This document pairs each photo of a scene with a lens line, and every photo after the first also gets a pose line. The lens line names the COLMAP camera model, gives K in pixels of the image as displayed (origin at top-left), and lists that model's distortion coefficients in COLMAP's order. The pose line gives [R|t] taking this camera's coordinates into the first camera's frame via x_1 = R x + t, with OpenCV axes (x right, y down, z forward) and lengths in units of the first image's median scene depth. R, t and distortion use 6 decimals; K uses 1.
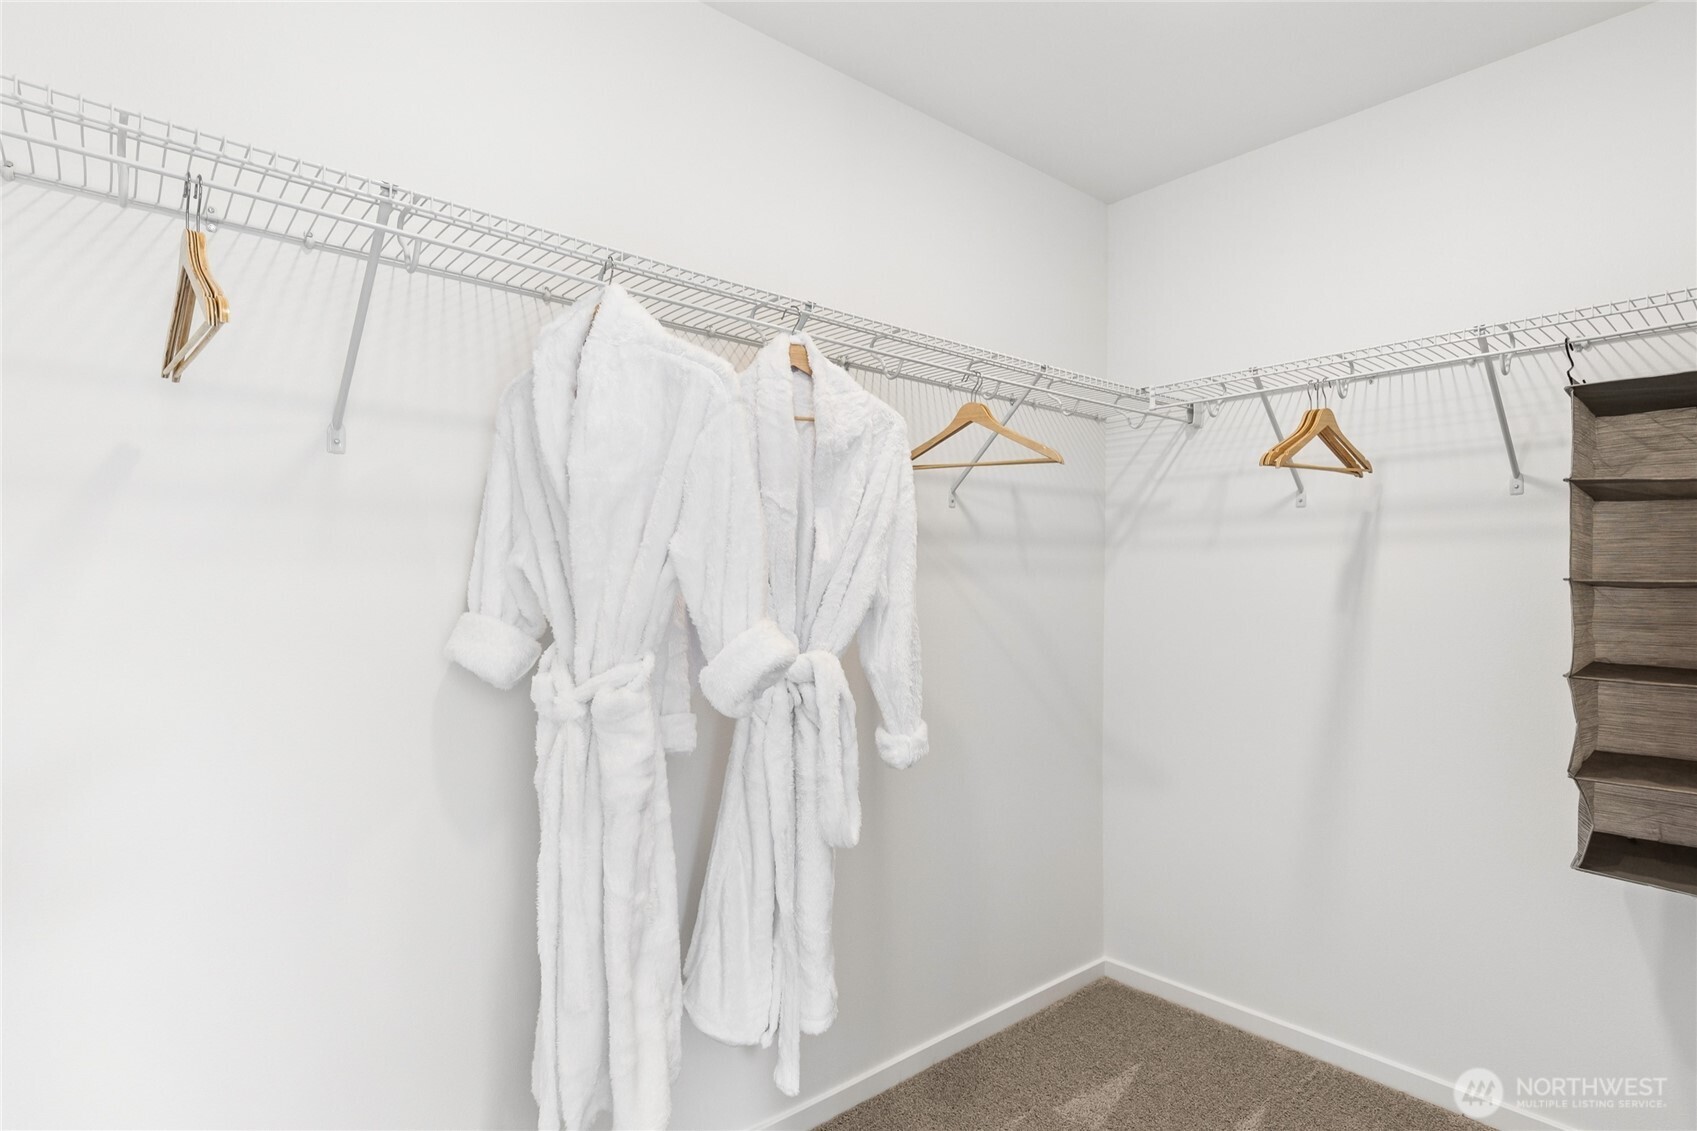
lens RADIAL K [[879.8, 0, 848.9], [0, 879.8, 580.8], [0, 0, 1]] dist [-0.001191, -0.000529]
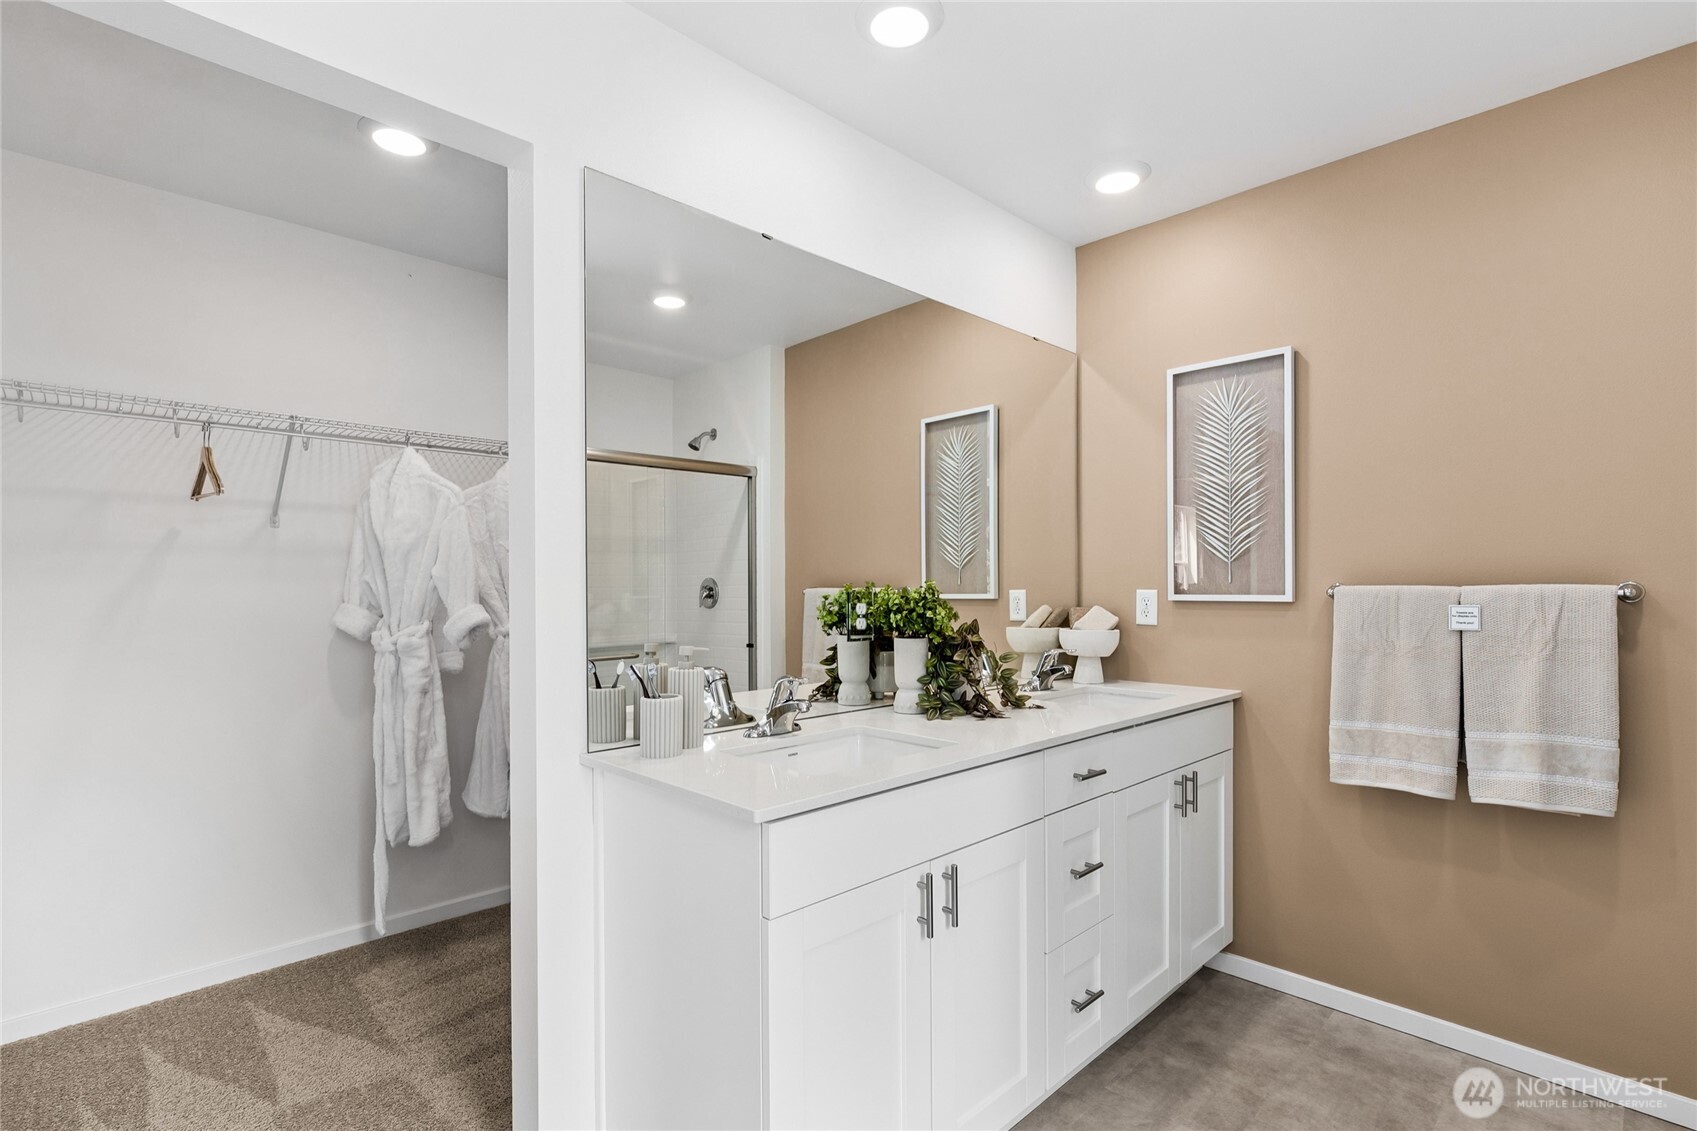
lens RADIAL K [[801.0, 0, 842.1], [0, 801.0, 587.2], [0, 0, 1]] dist [-0.002400, -0.000480]
pose [[0.998474, -0.013643, 0.053510, 0.658319], [0.013259, 0.999884, 0.007512, -0.000397], [-0.053606, -0.006791, 0.998539, -0.969324]]
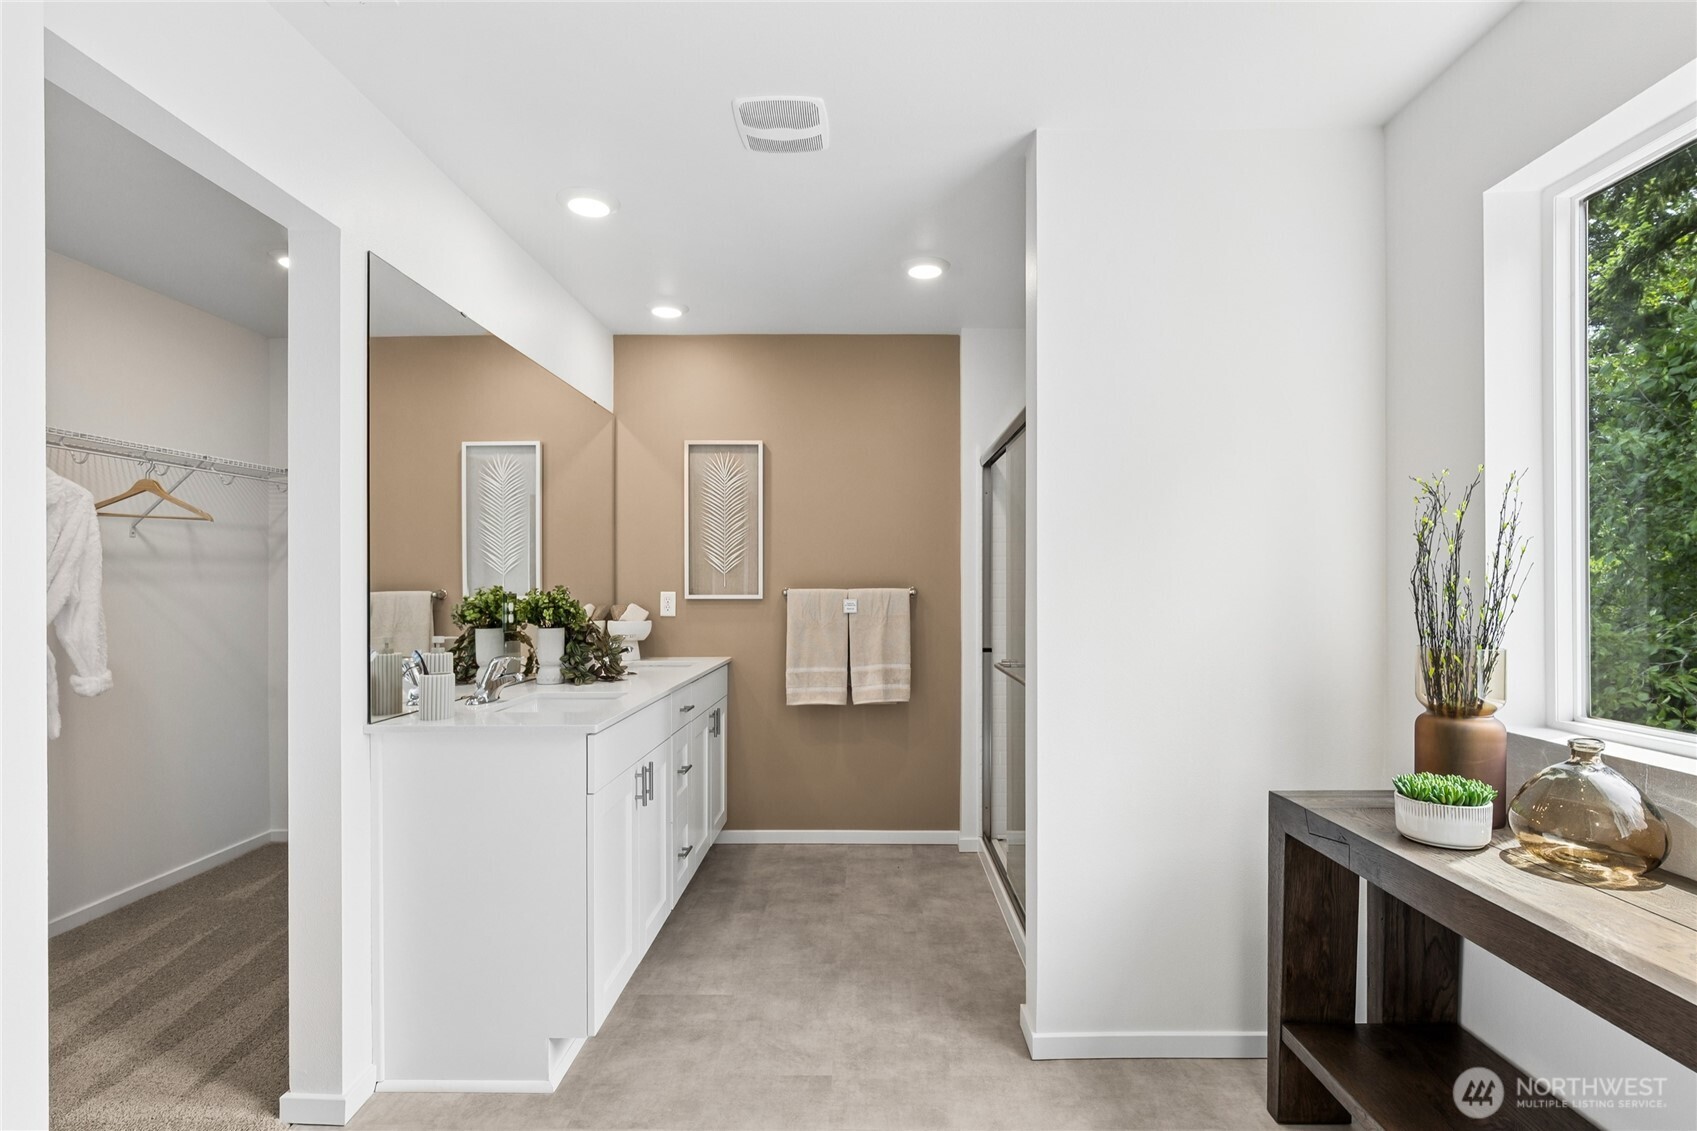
lens RADIAL K [[801.0, 0, 851.9], [0, 801.0, 583.2], [0, 0, 1]] dist [-0.002400, -0.000480]
pose [[0.670651, -0.008393, 0.741726, -0.120224], [0.004949, 0.999964, 0.006841, -0.014700], [-0.741756, -0.000917, 0.670669, -1.389213]]
